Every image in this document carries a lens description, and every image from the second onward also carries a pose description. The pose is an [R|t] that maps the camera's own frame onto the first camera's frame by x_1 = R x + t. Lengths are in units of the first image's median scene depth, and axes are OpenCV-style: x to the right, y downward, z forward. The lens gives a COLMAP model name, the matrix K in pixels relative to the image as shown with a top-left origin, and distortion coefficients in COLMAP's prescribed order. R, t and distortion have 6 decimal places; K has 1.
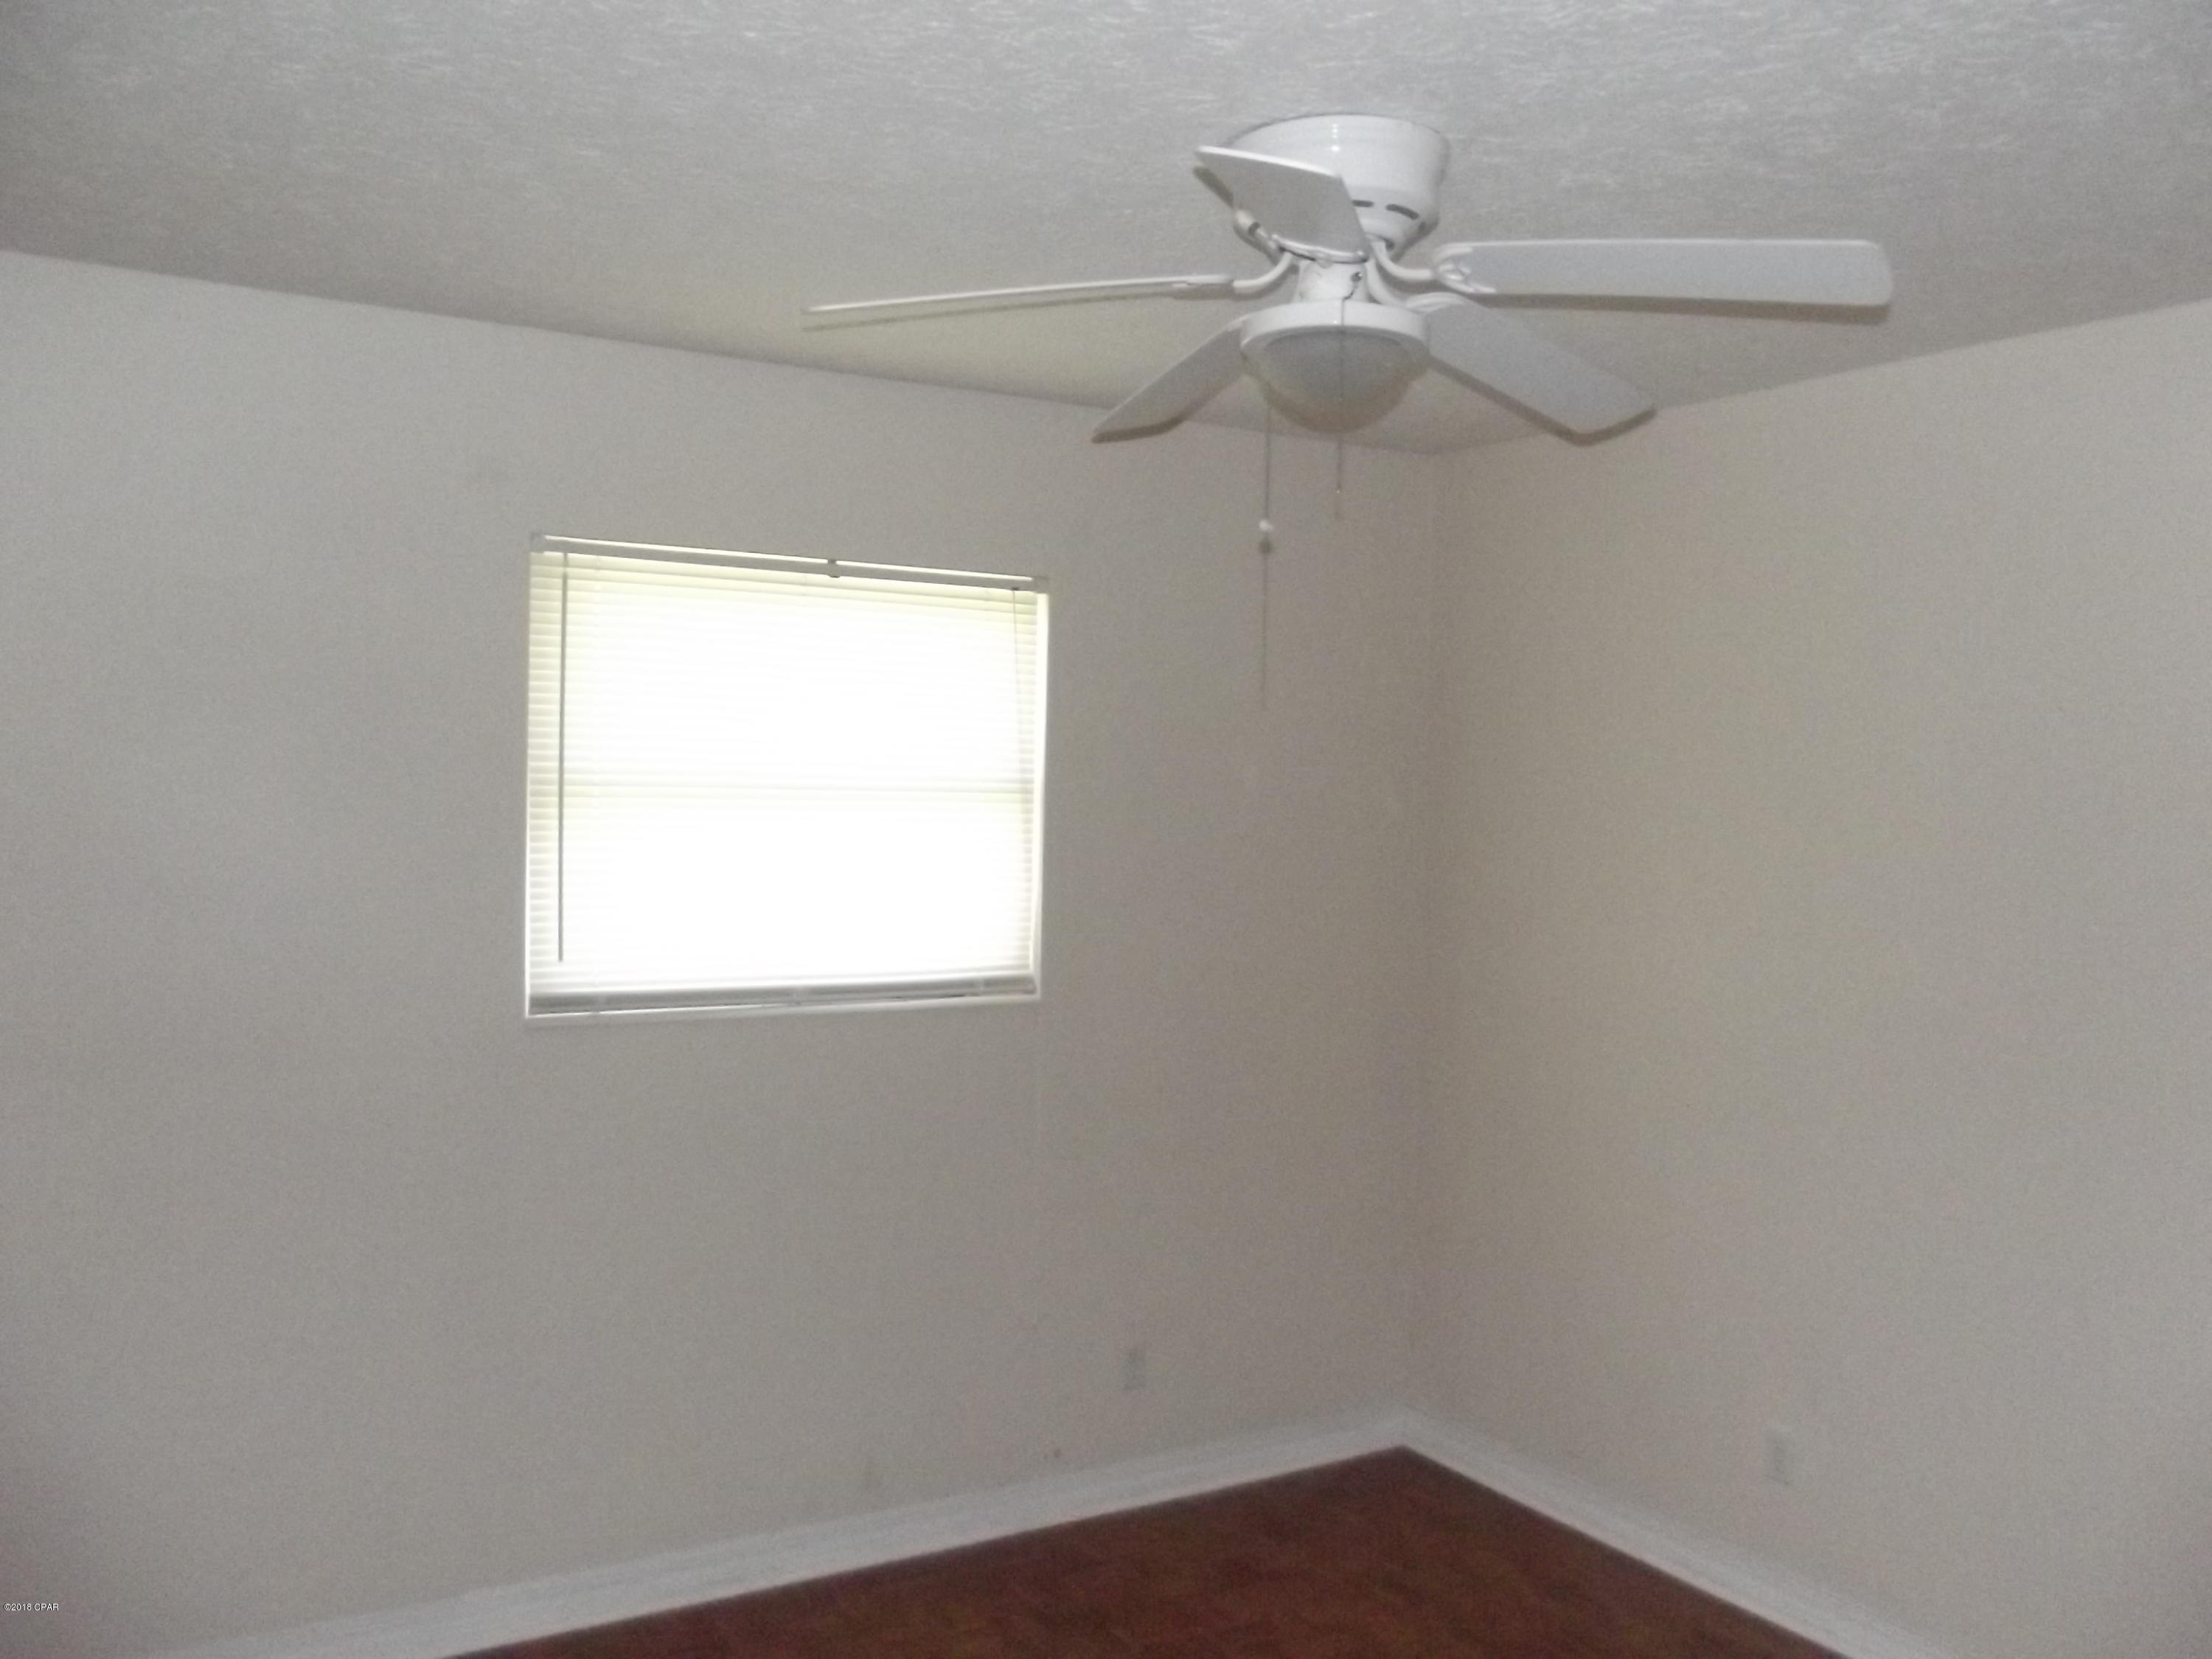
lens RADIAL K [[1962.9, 0, 1106.0], [0, 1962.9, 829.5], [0, 0, 1]] dist [-0.183351, 0.002942]
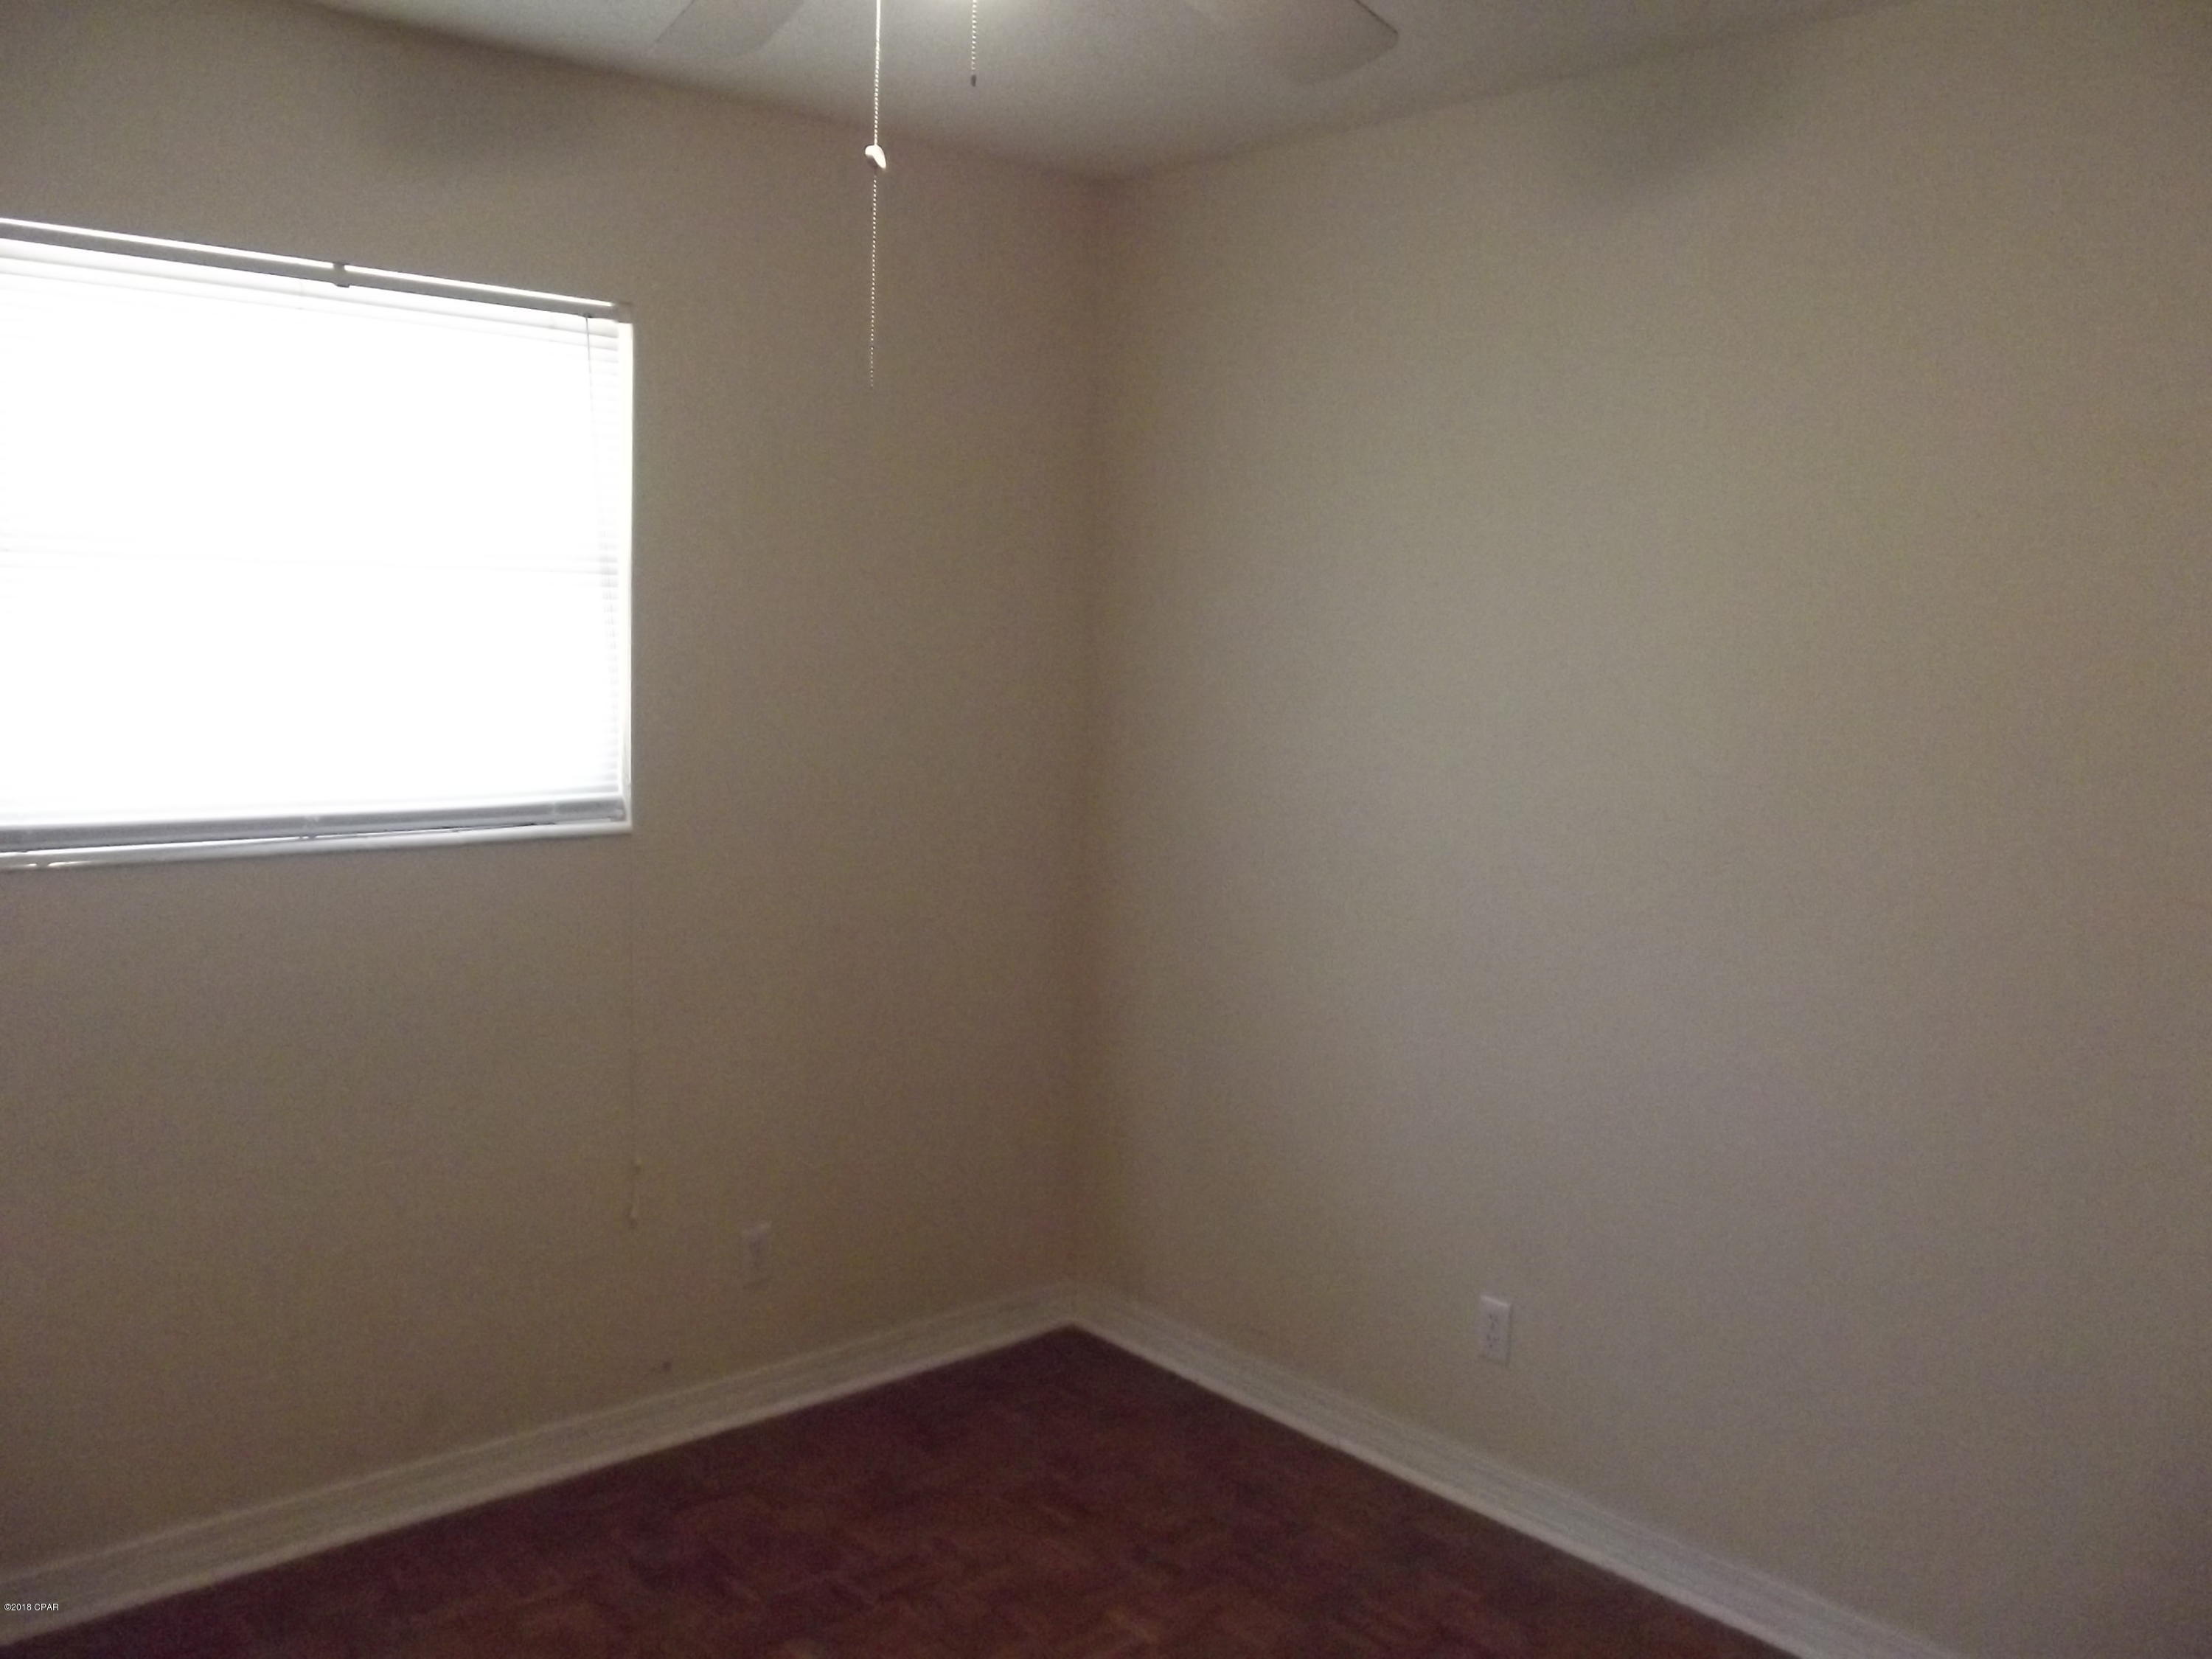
lens RADIAL K [[1962.9, 0, 1106.0], [0, 1962.9, 829.5], [0, 0, 1]] dist [-0.183351, 0.002942]
pose [[0.986653, -0.005352, 0.162746, 0.032319], [-0.009504, 0.995863, 0.090370, 0.012631], [-0.162556, -0.090711, 0.982521, 0.177038]]
